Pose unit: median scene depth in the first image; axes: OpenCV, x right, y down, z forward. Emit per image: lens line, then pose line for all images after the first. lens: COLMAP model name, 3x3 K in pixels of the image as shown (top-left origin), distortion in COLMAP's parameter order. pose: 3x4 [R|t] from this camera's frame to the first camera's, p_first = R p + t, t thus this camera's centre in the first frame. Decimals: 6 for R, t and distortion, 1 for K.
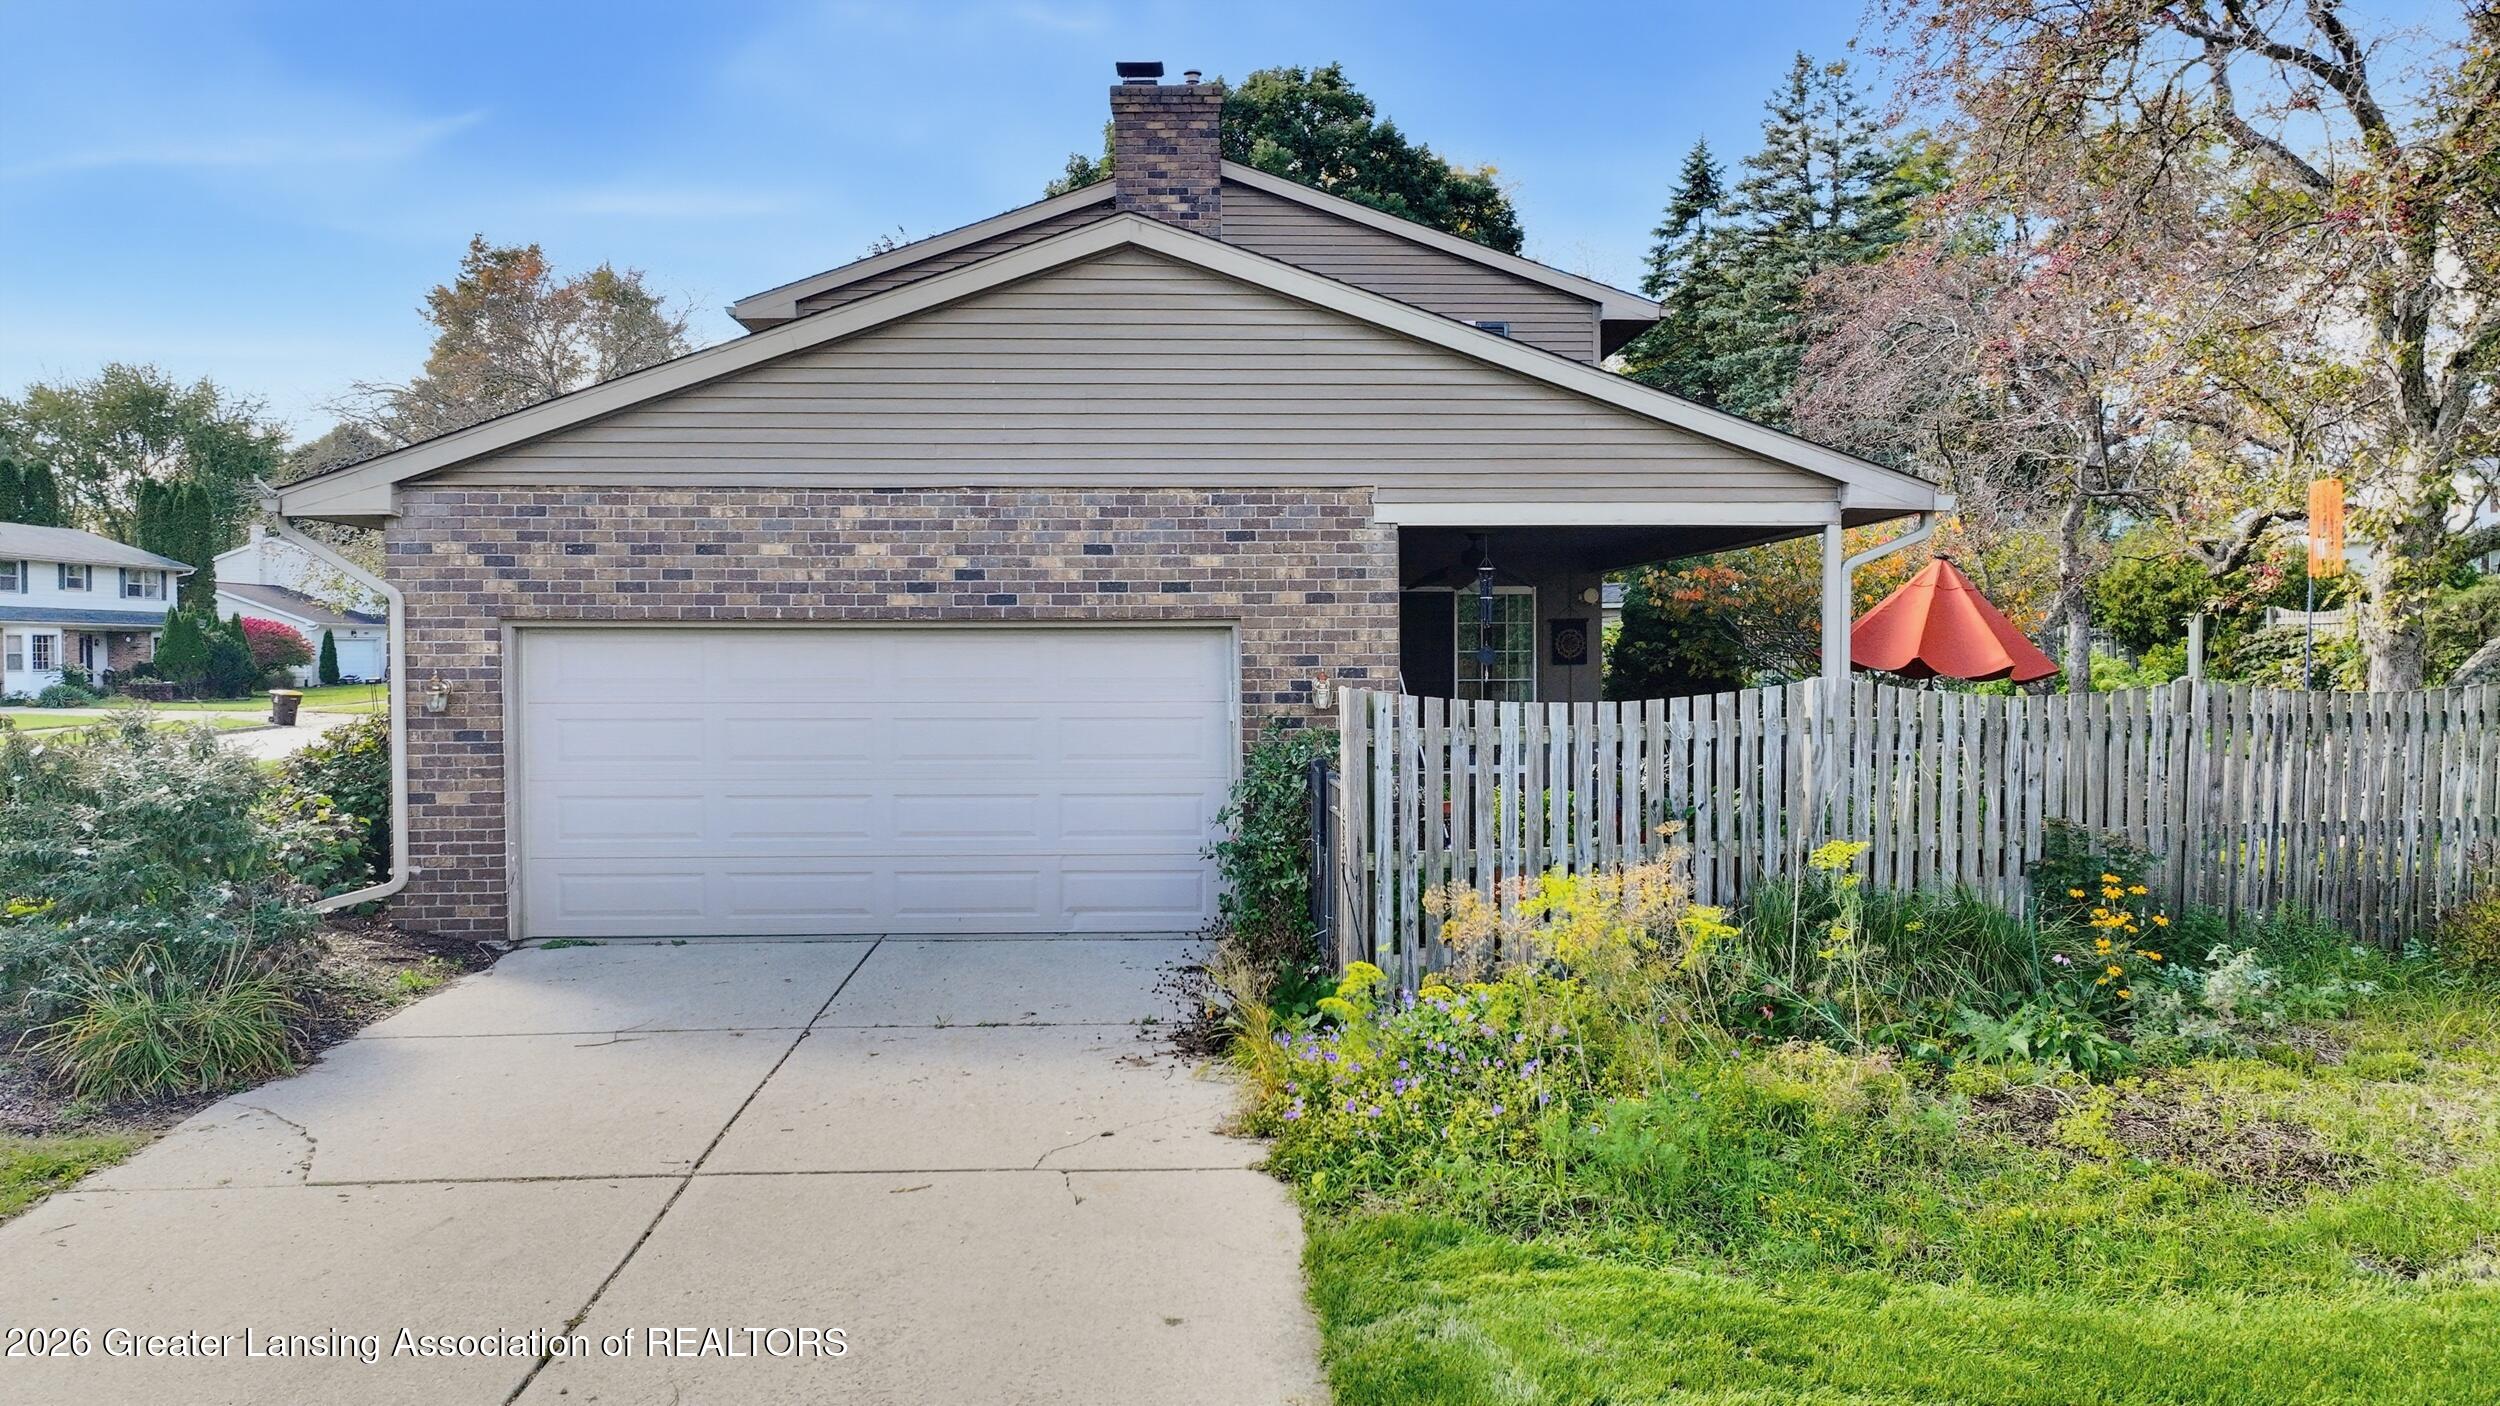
lens RADIAL K [[1760.5, 0, 1250.6], [0, 1760.5, 710.5], [0, 0, 1]] dist [0.015922, 0.003686]
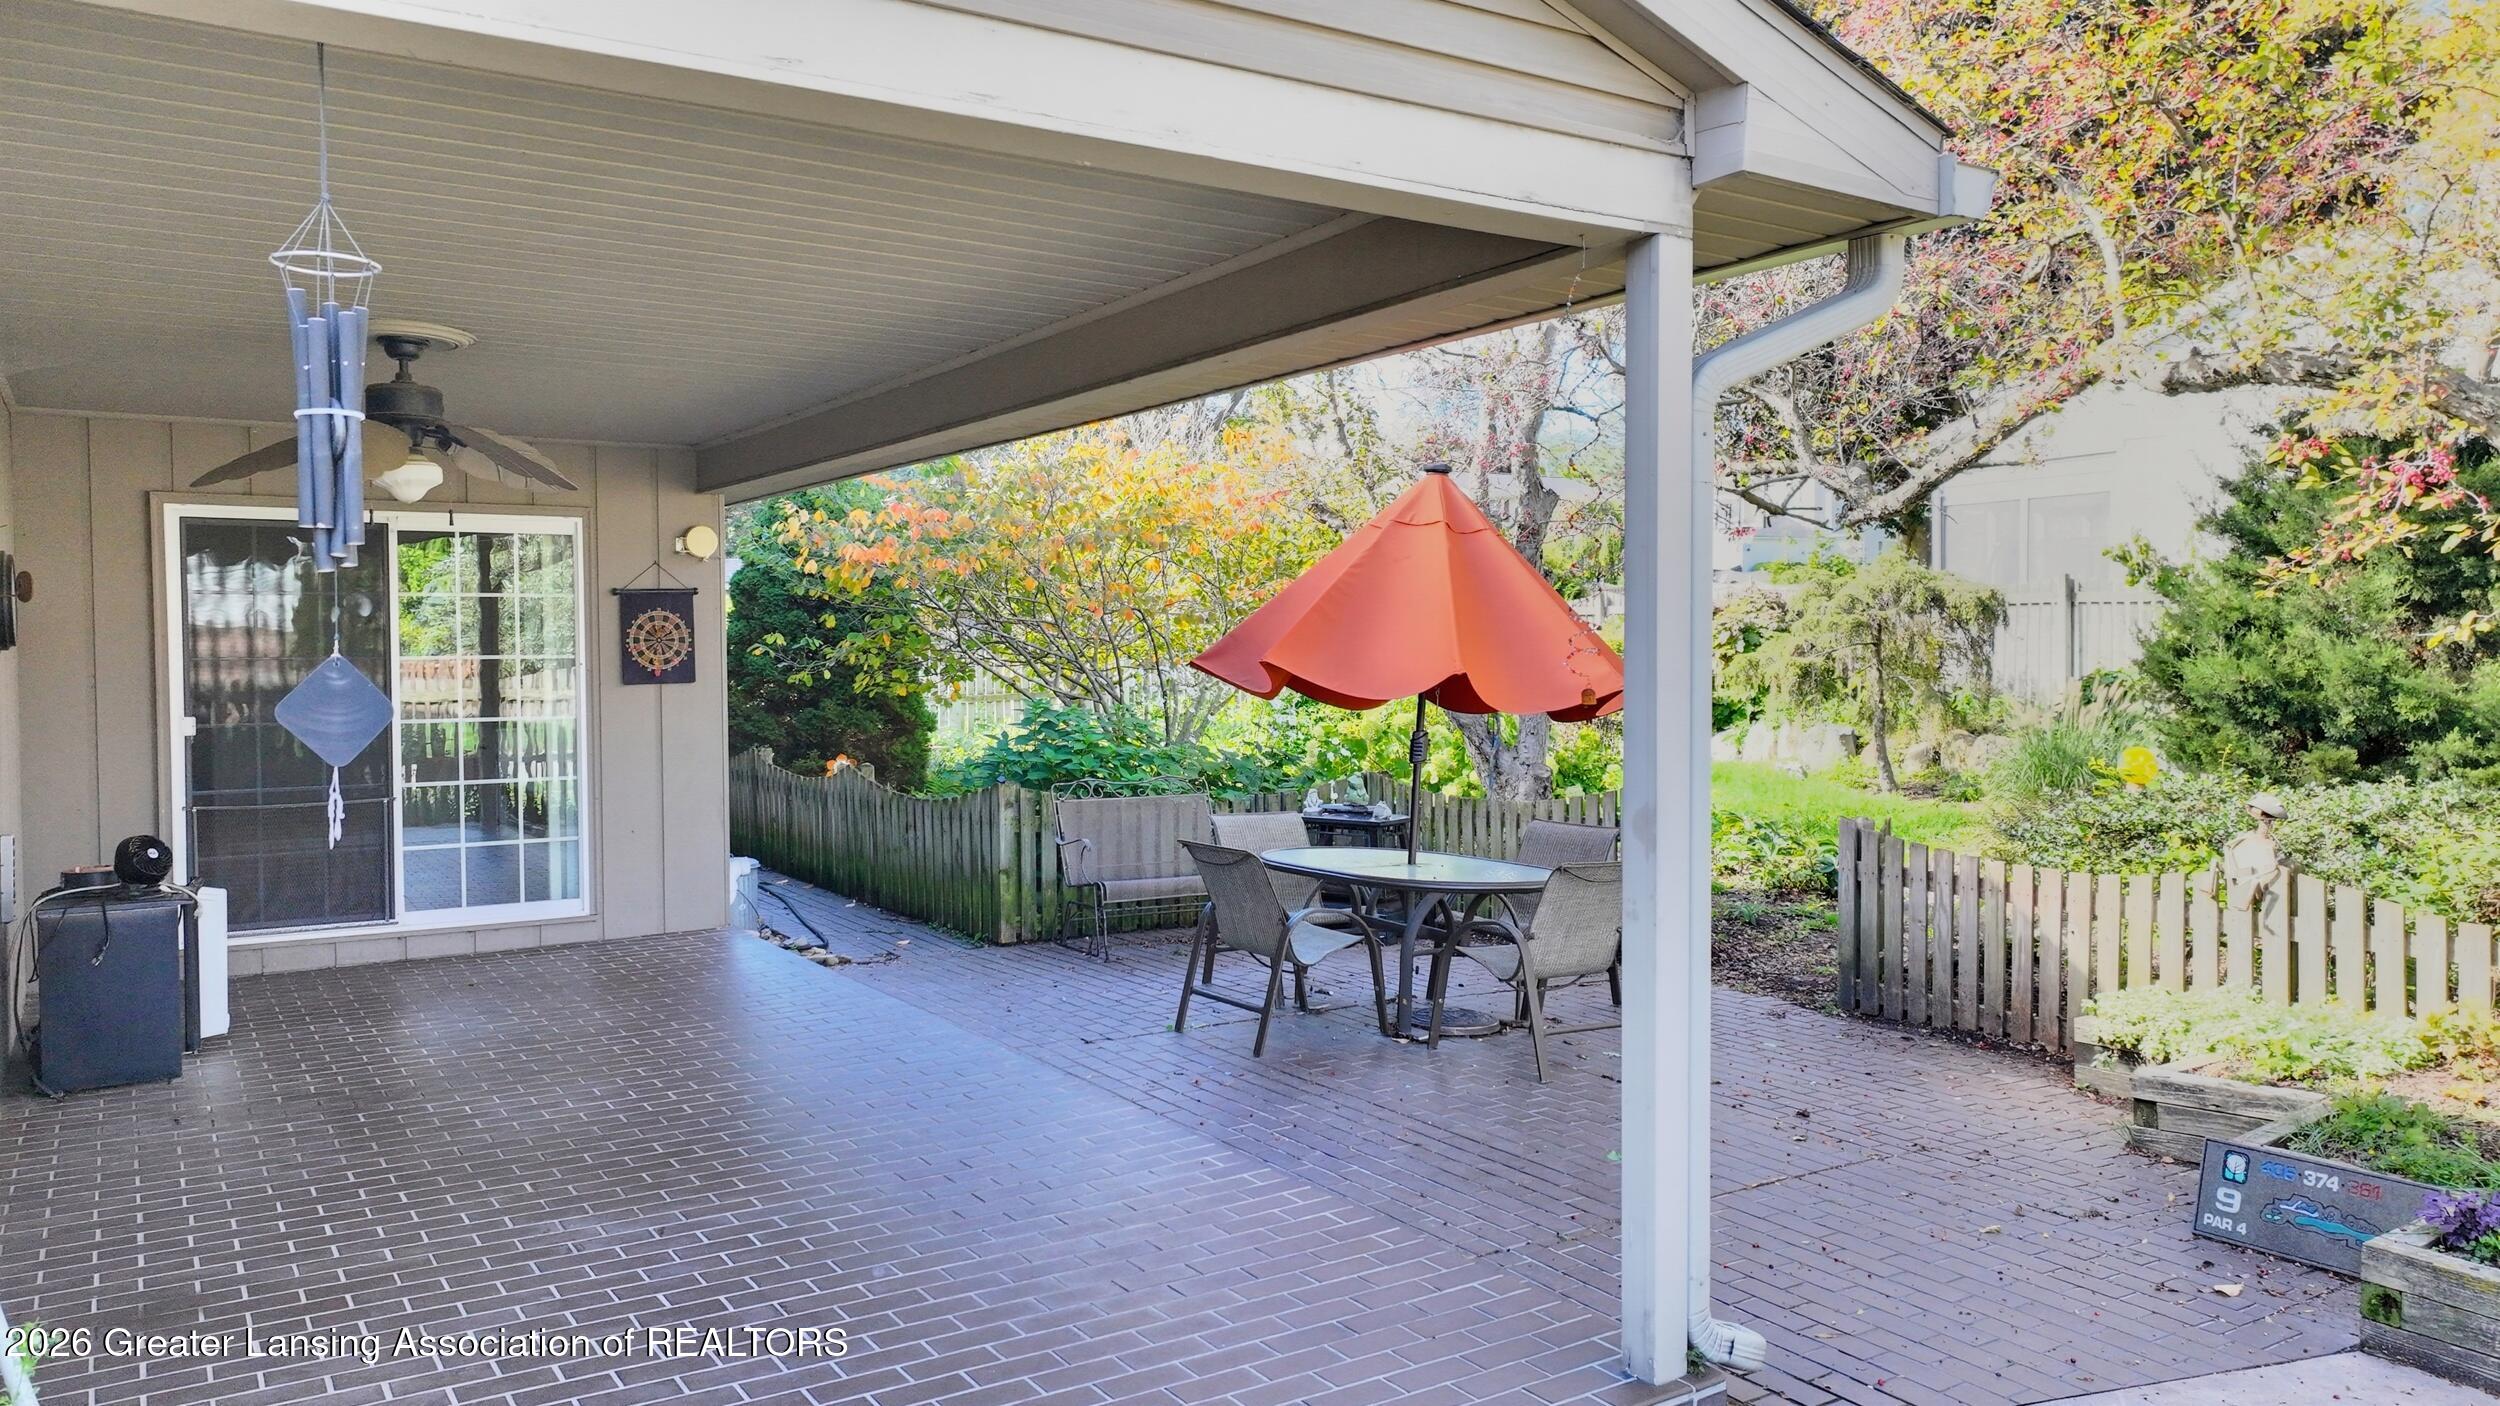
lens RADIAL K [[1772.3, 0, 1249.2], [0, 1772.3, 705.3], [0, 0, 1]] dist [-0.003821, 0.016651]
pose [[0.866621, -0.019162, 0.498598, 0.058092], [0.018980, 0.999805, 0.005435, -0.014615], [-0.498605, 0.004753, 0.866816, 0.365161]]
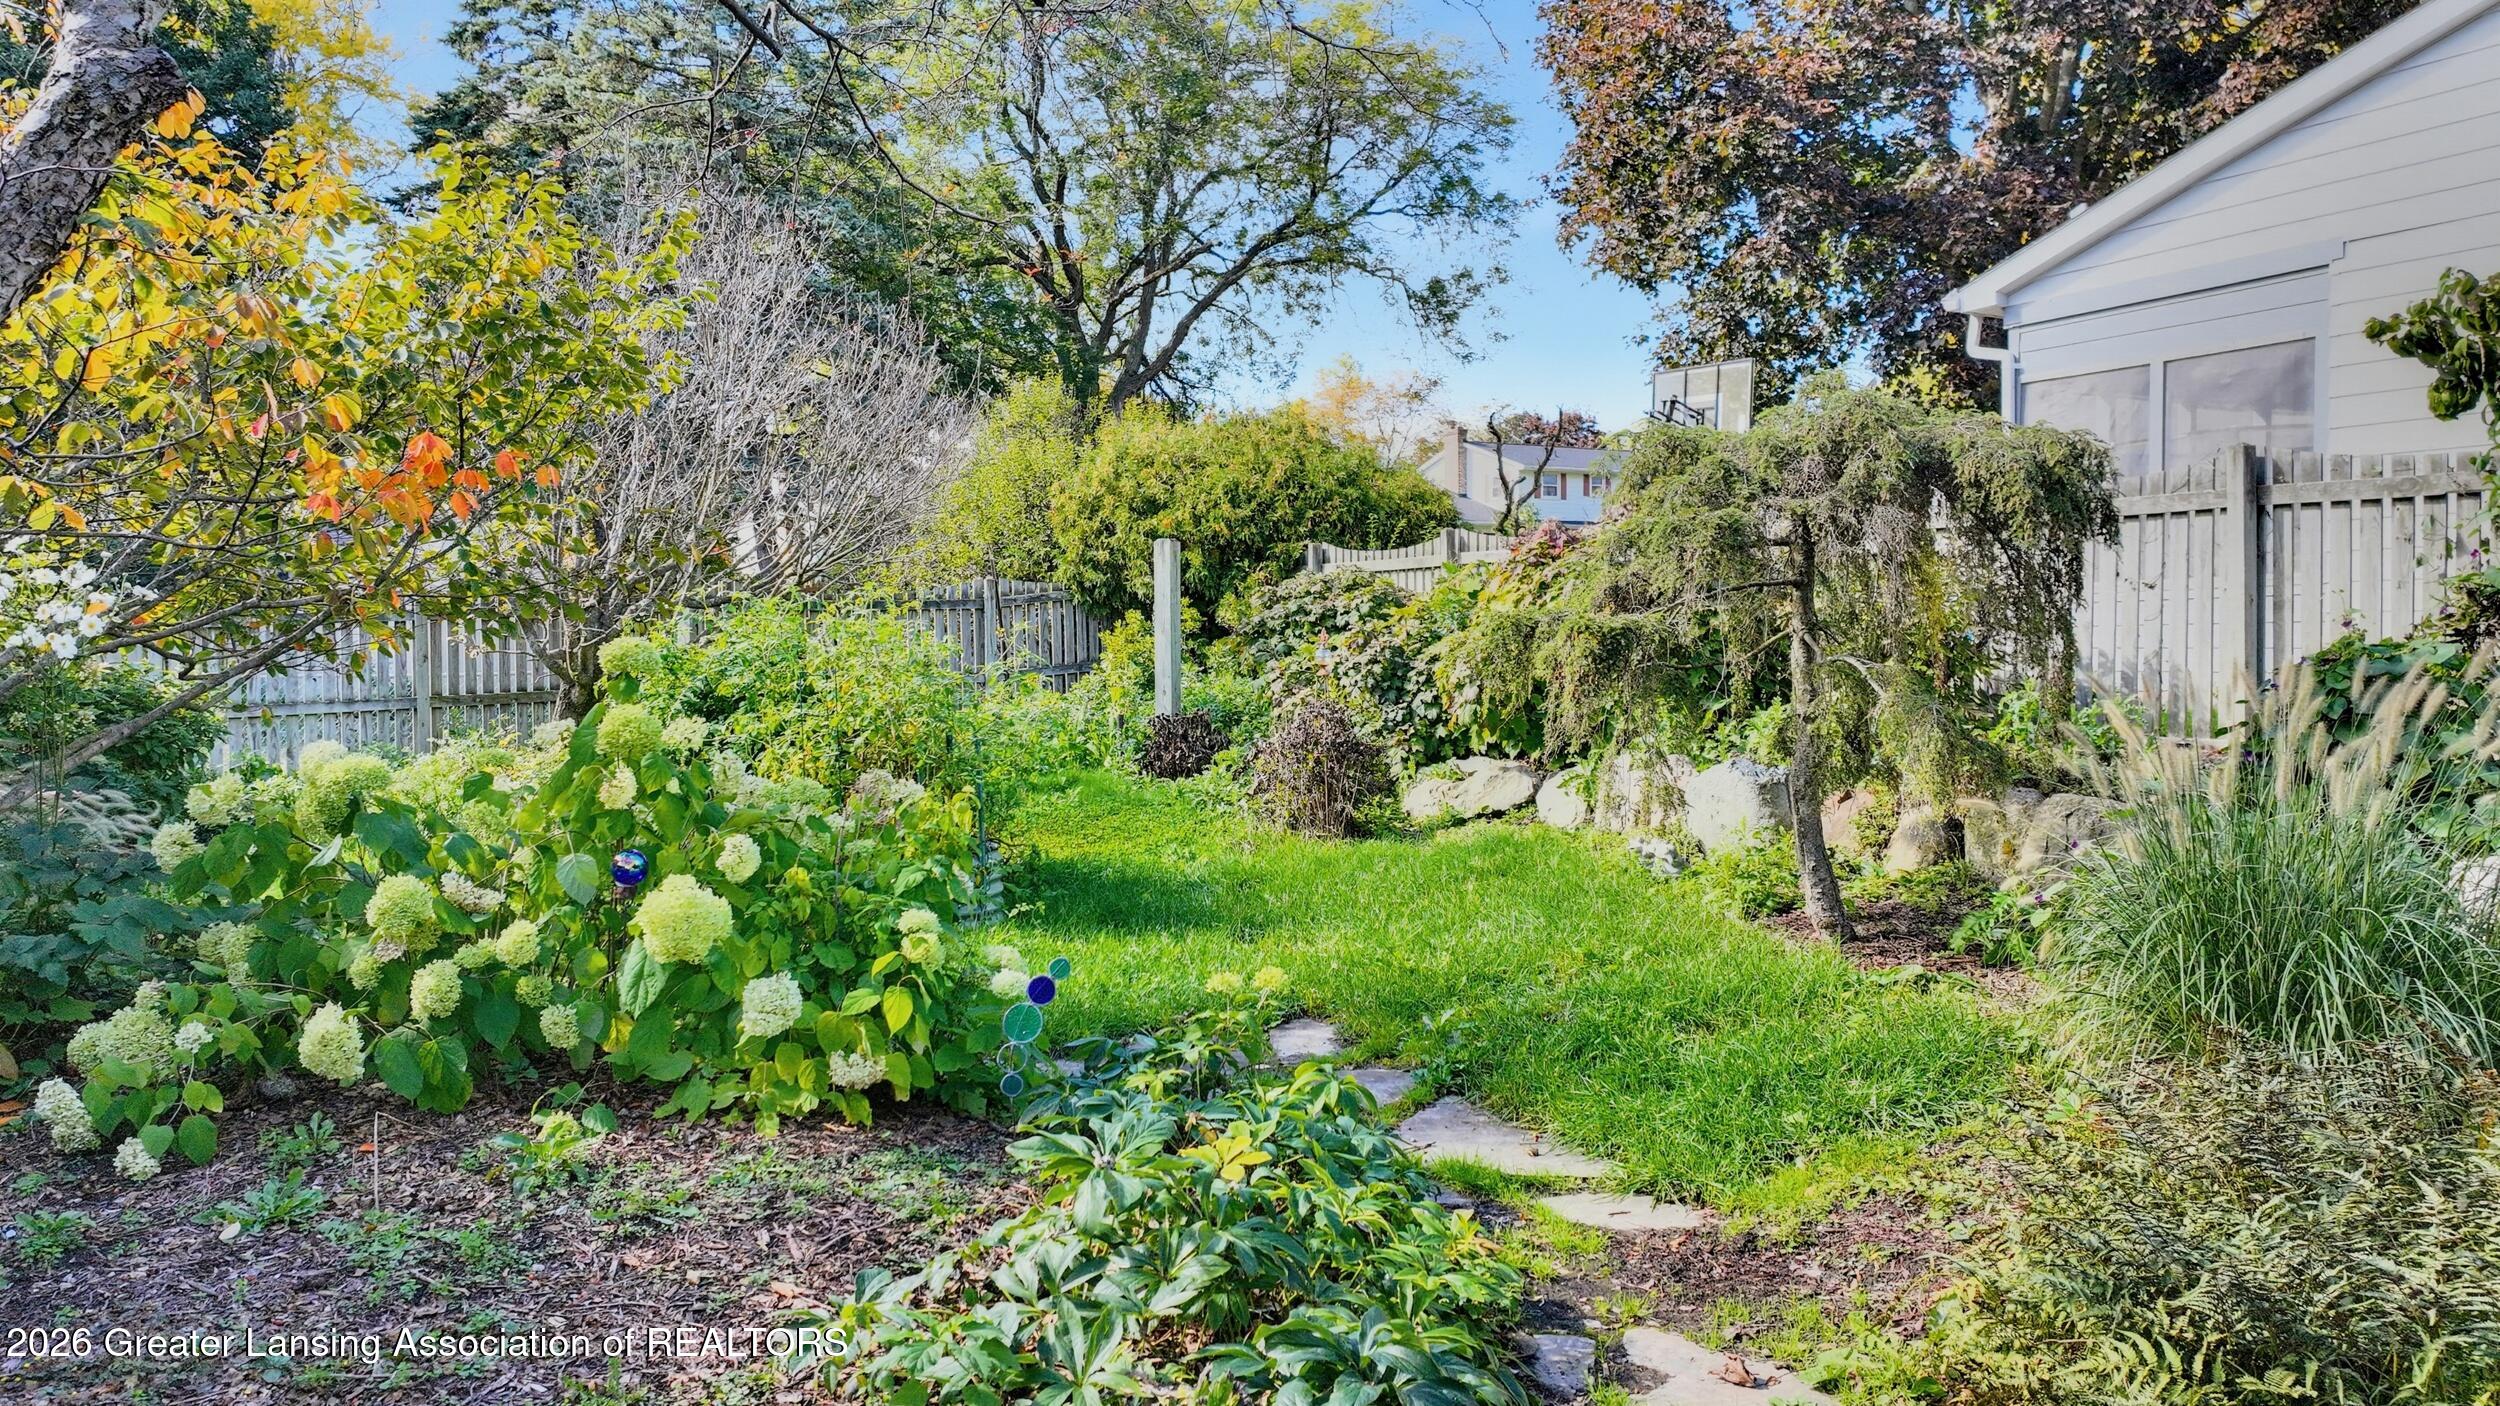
lens RADIAL K [[1777.2, 0, 1244.6], [0, 1777.2, 702.7], [0, 0, 1]] dist [0.000821, 0.003489]
pose [[0.896177, -0.017857, 0.443337, 0.351166], [0.017664, 0.999834, 0.004564, -0.013493], [-0.443345, 0.003742, 0.896343, 0.581118]]
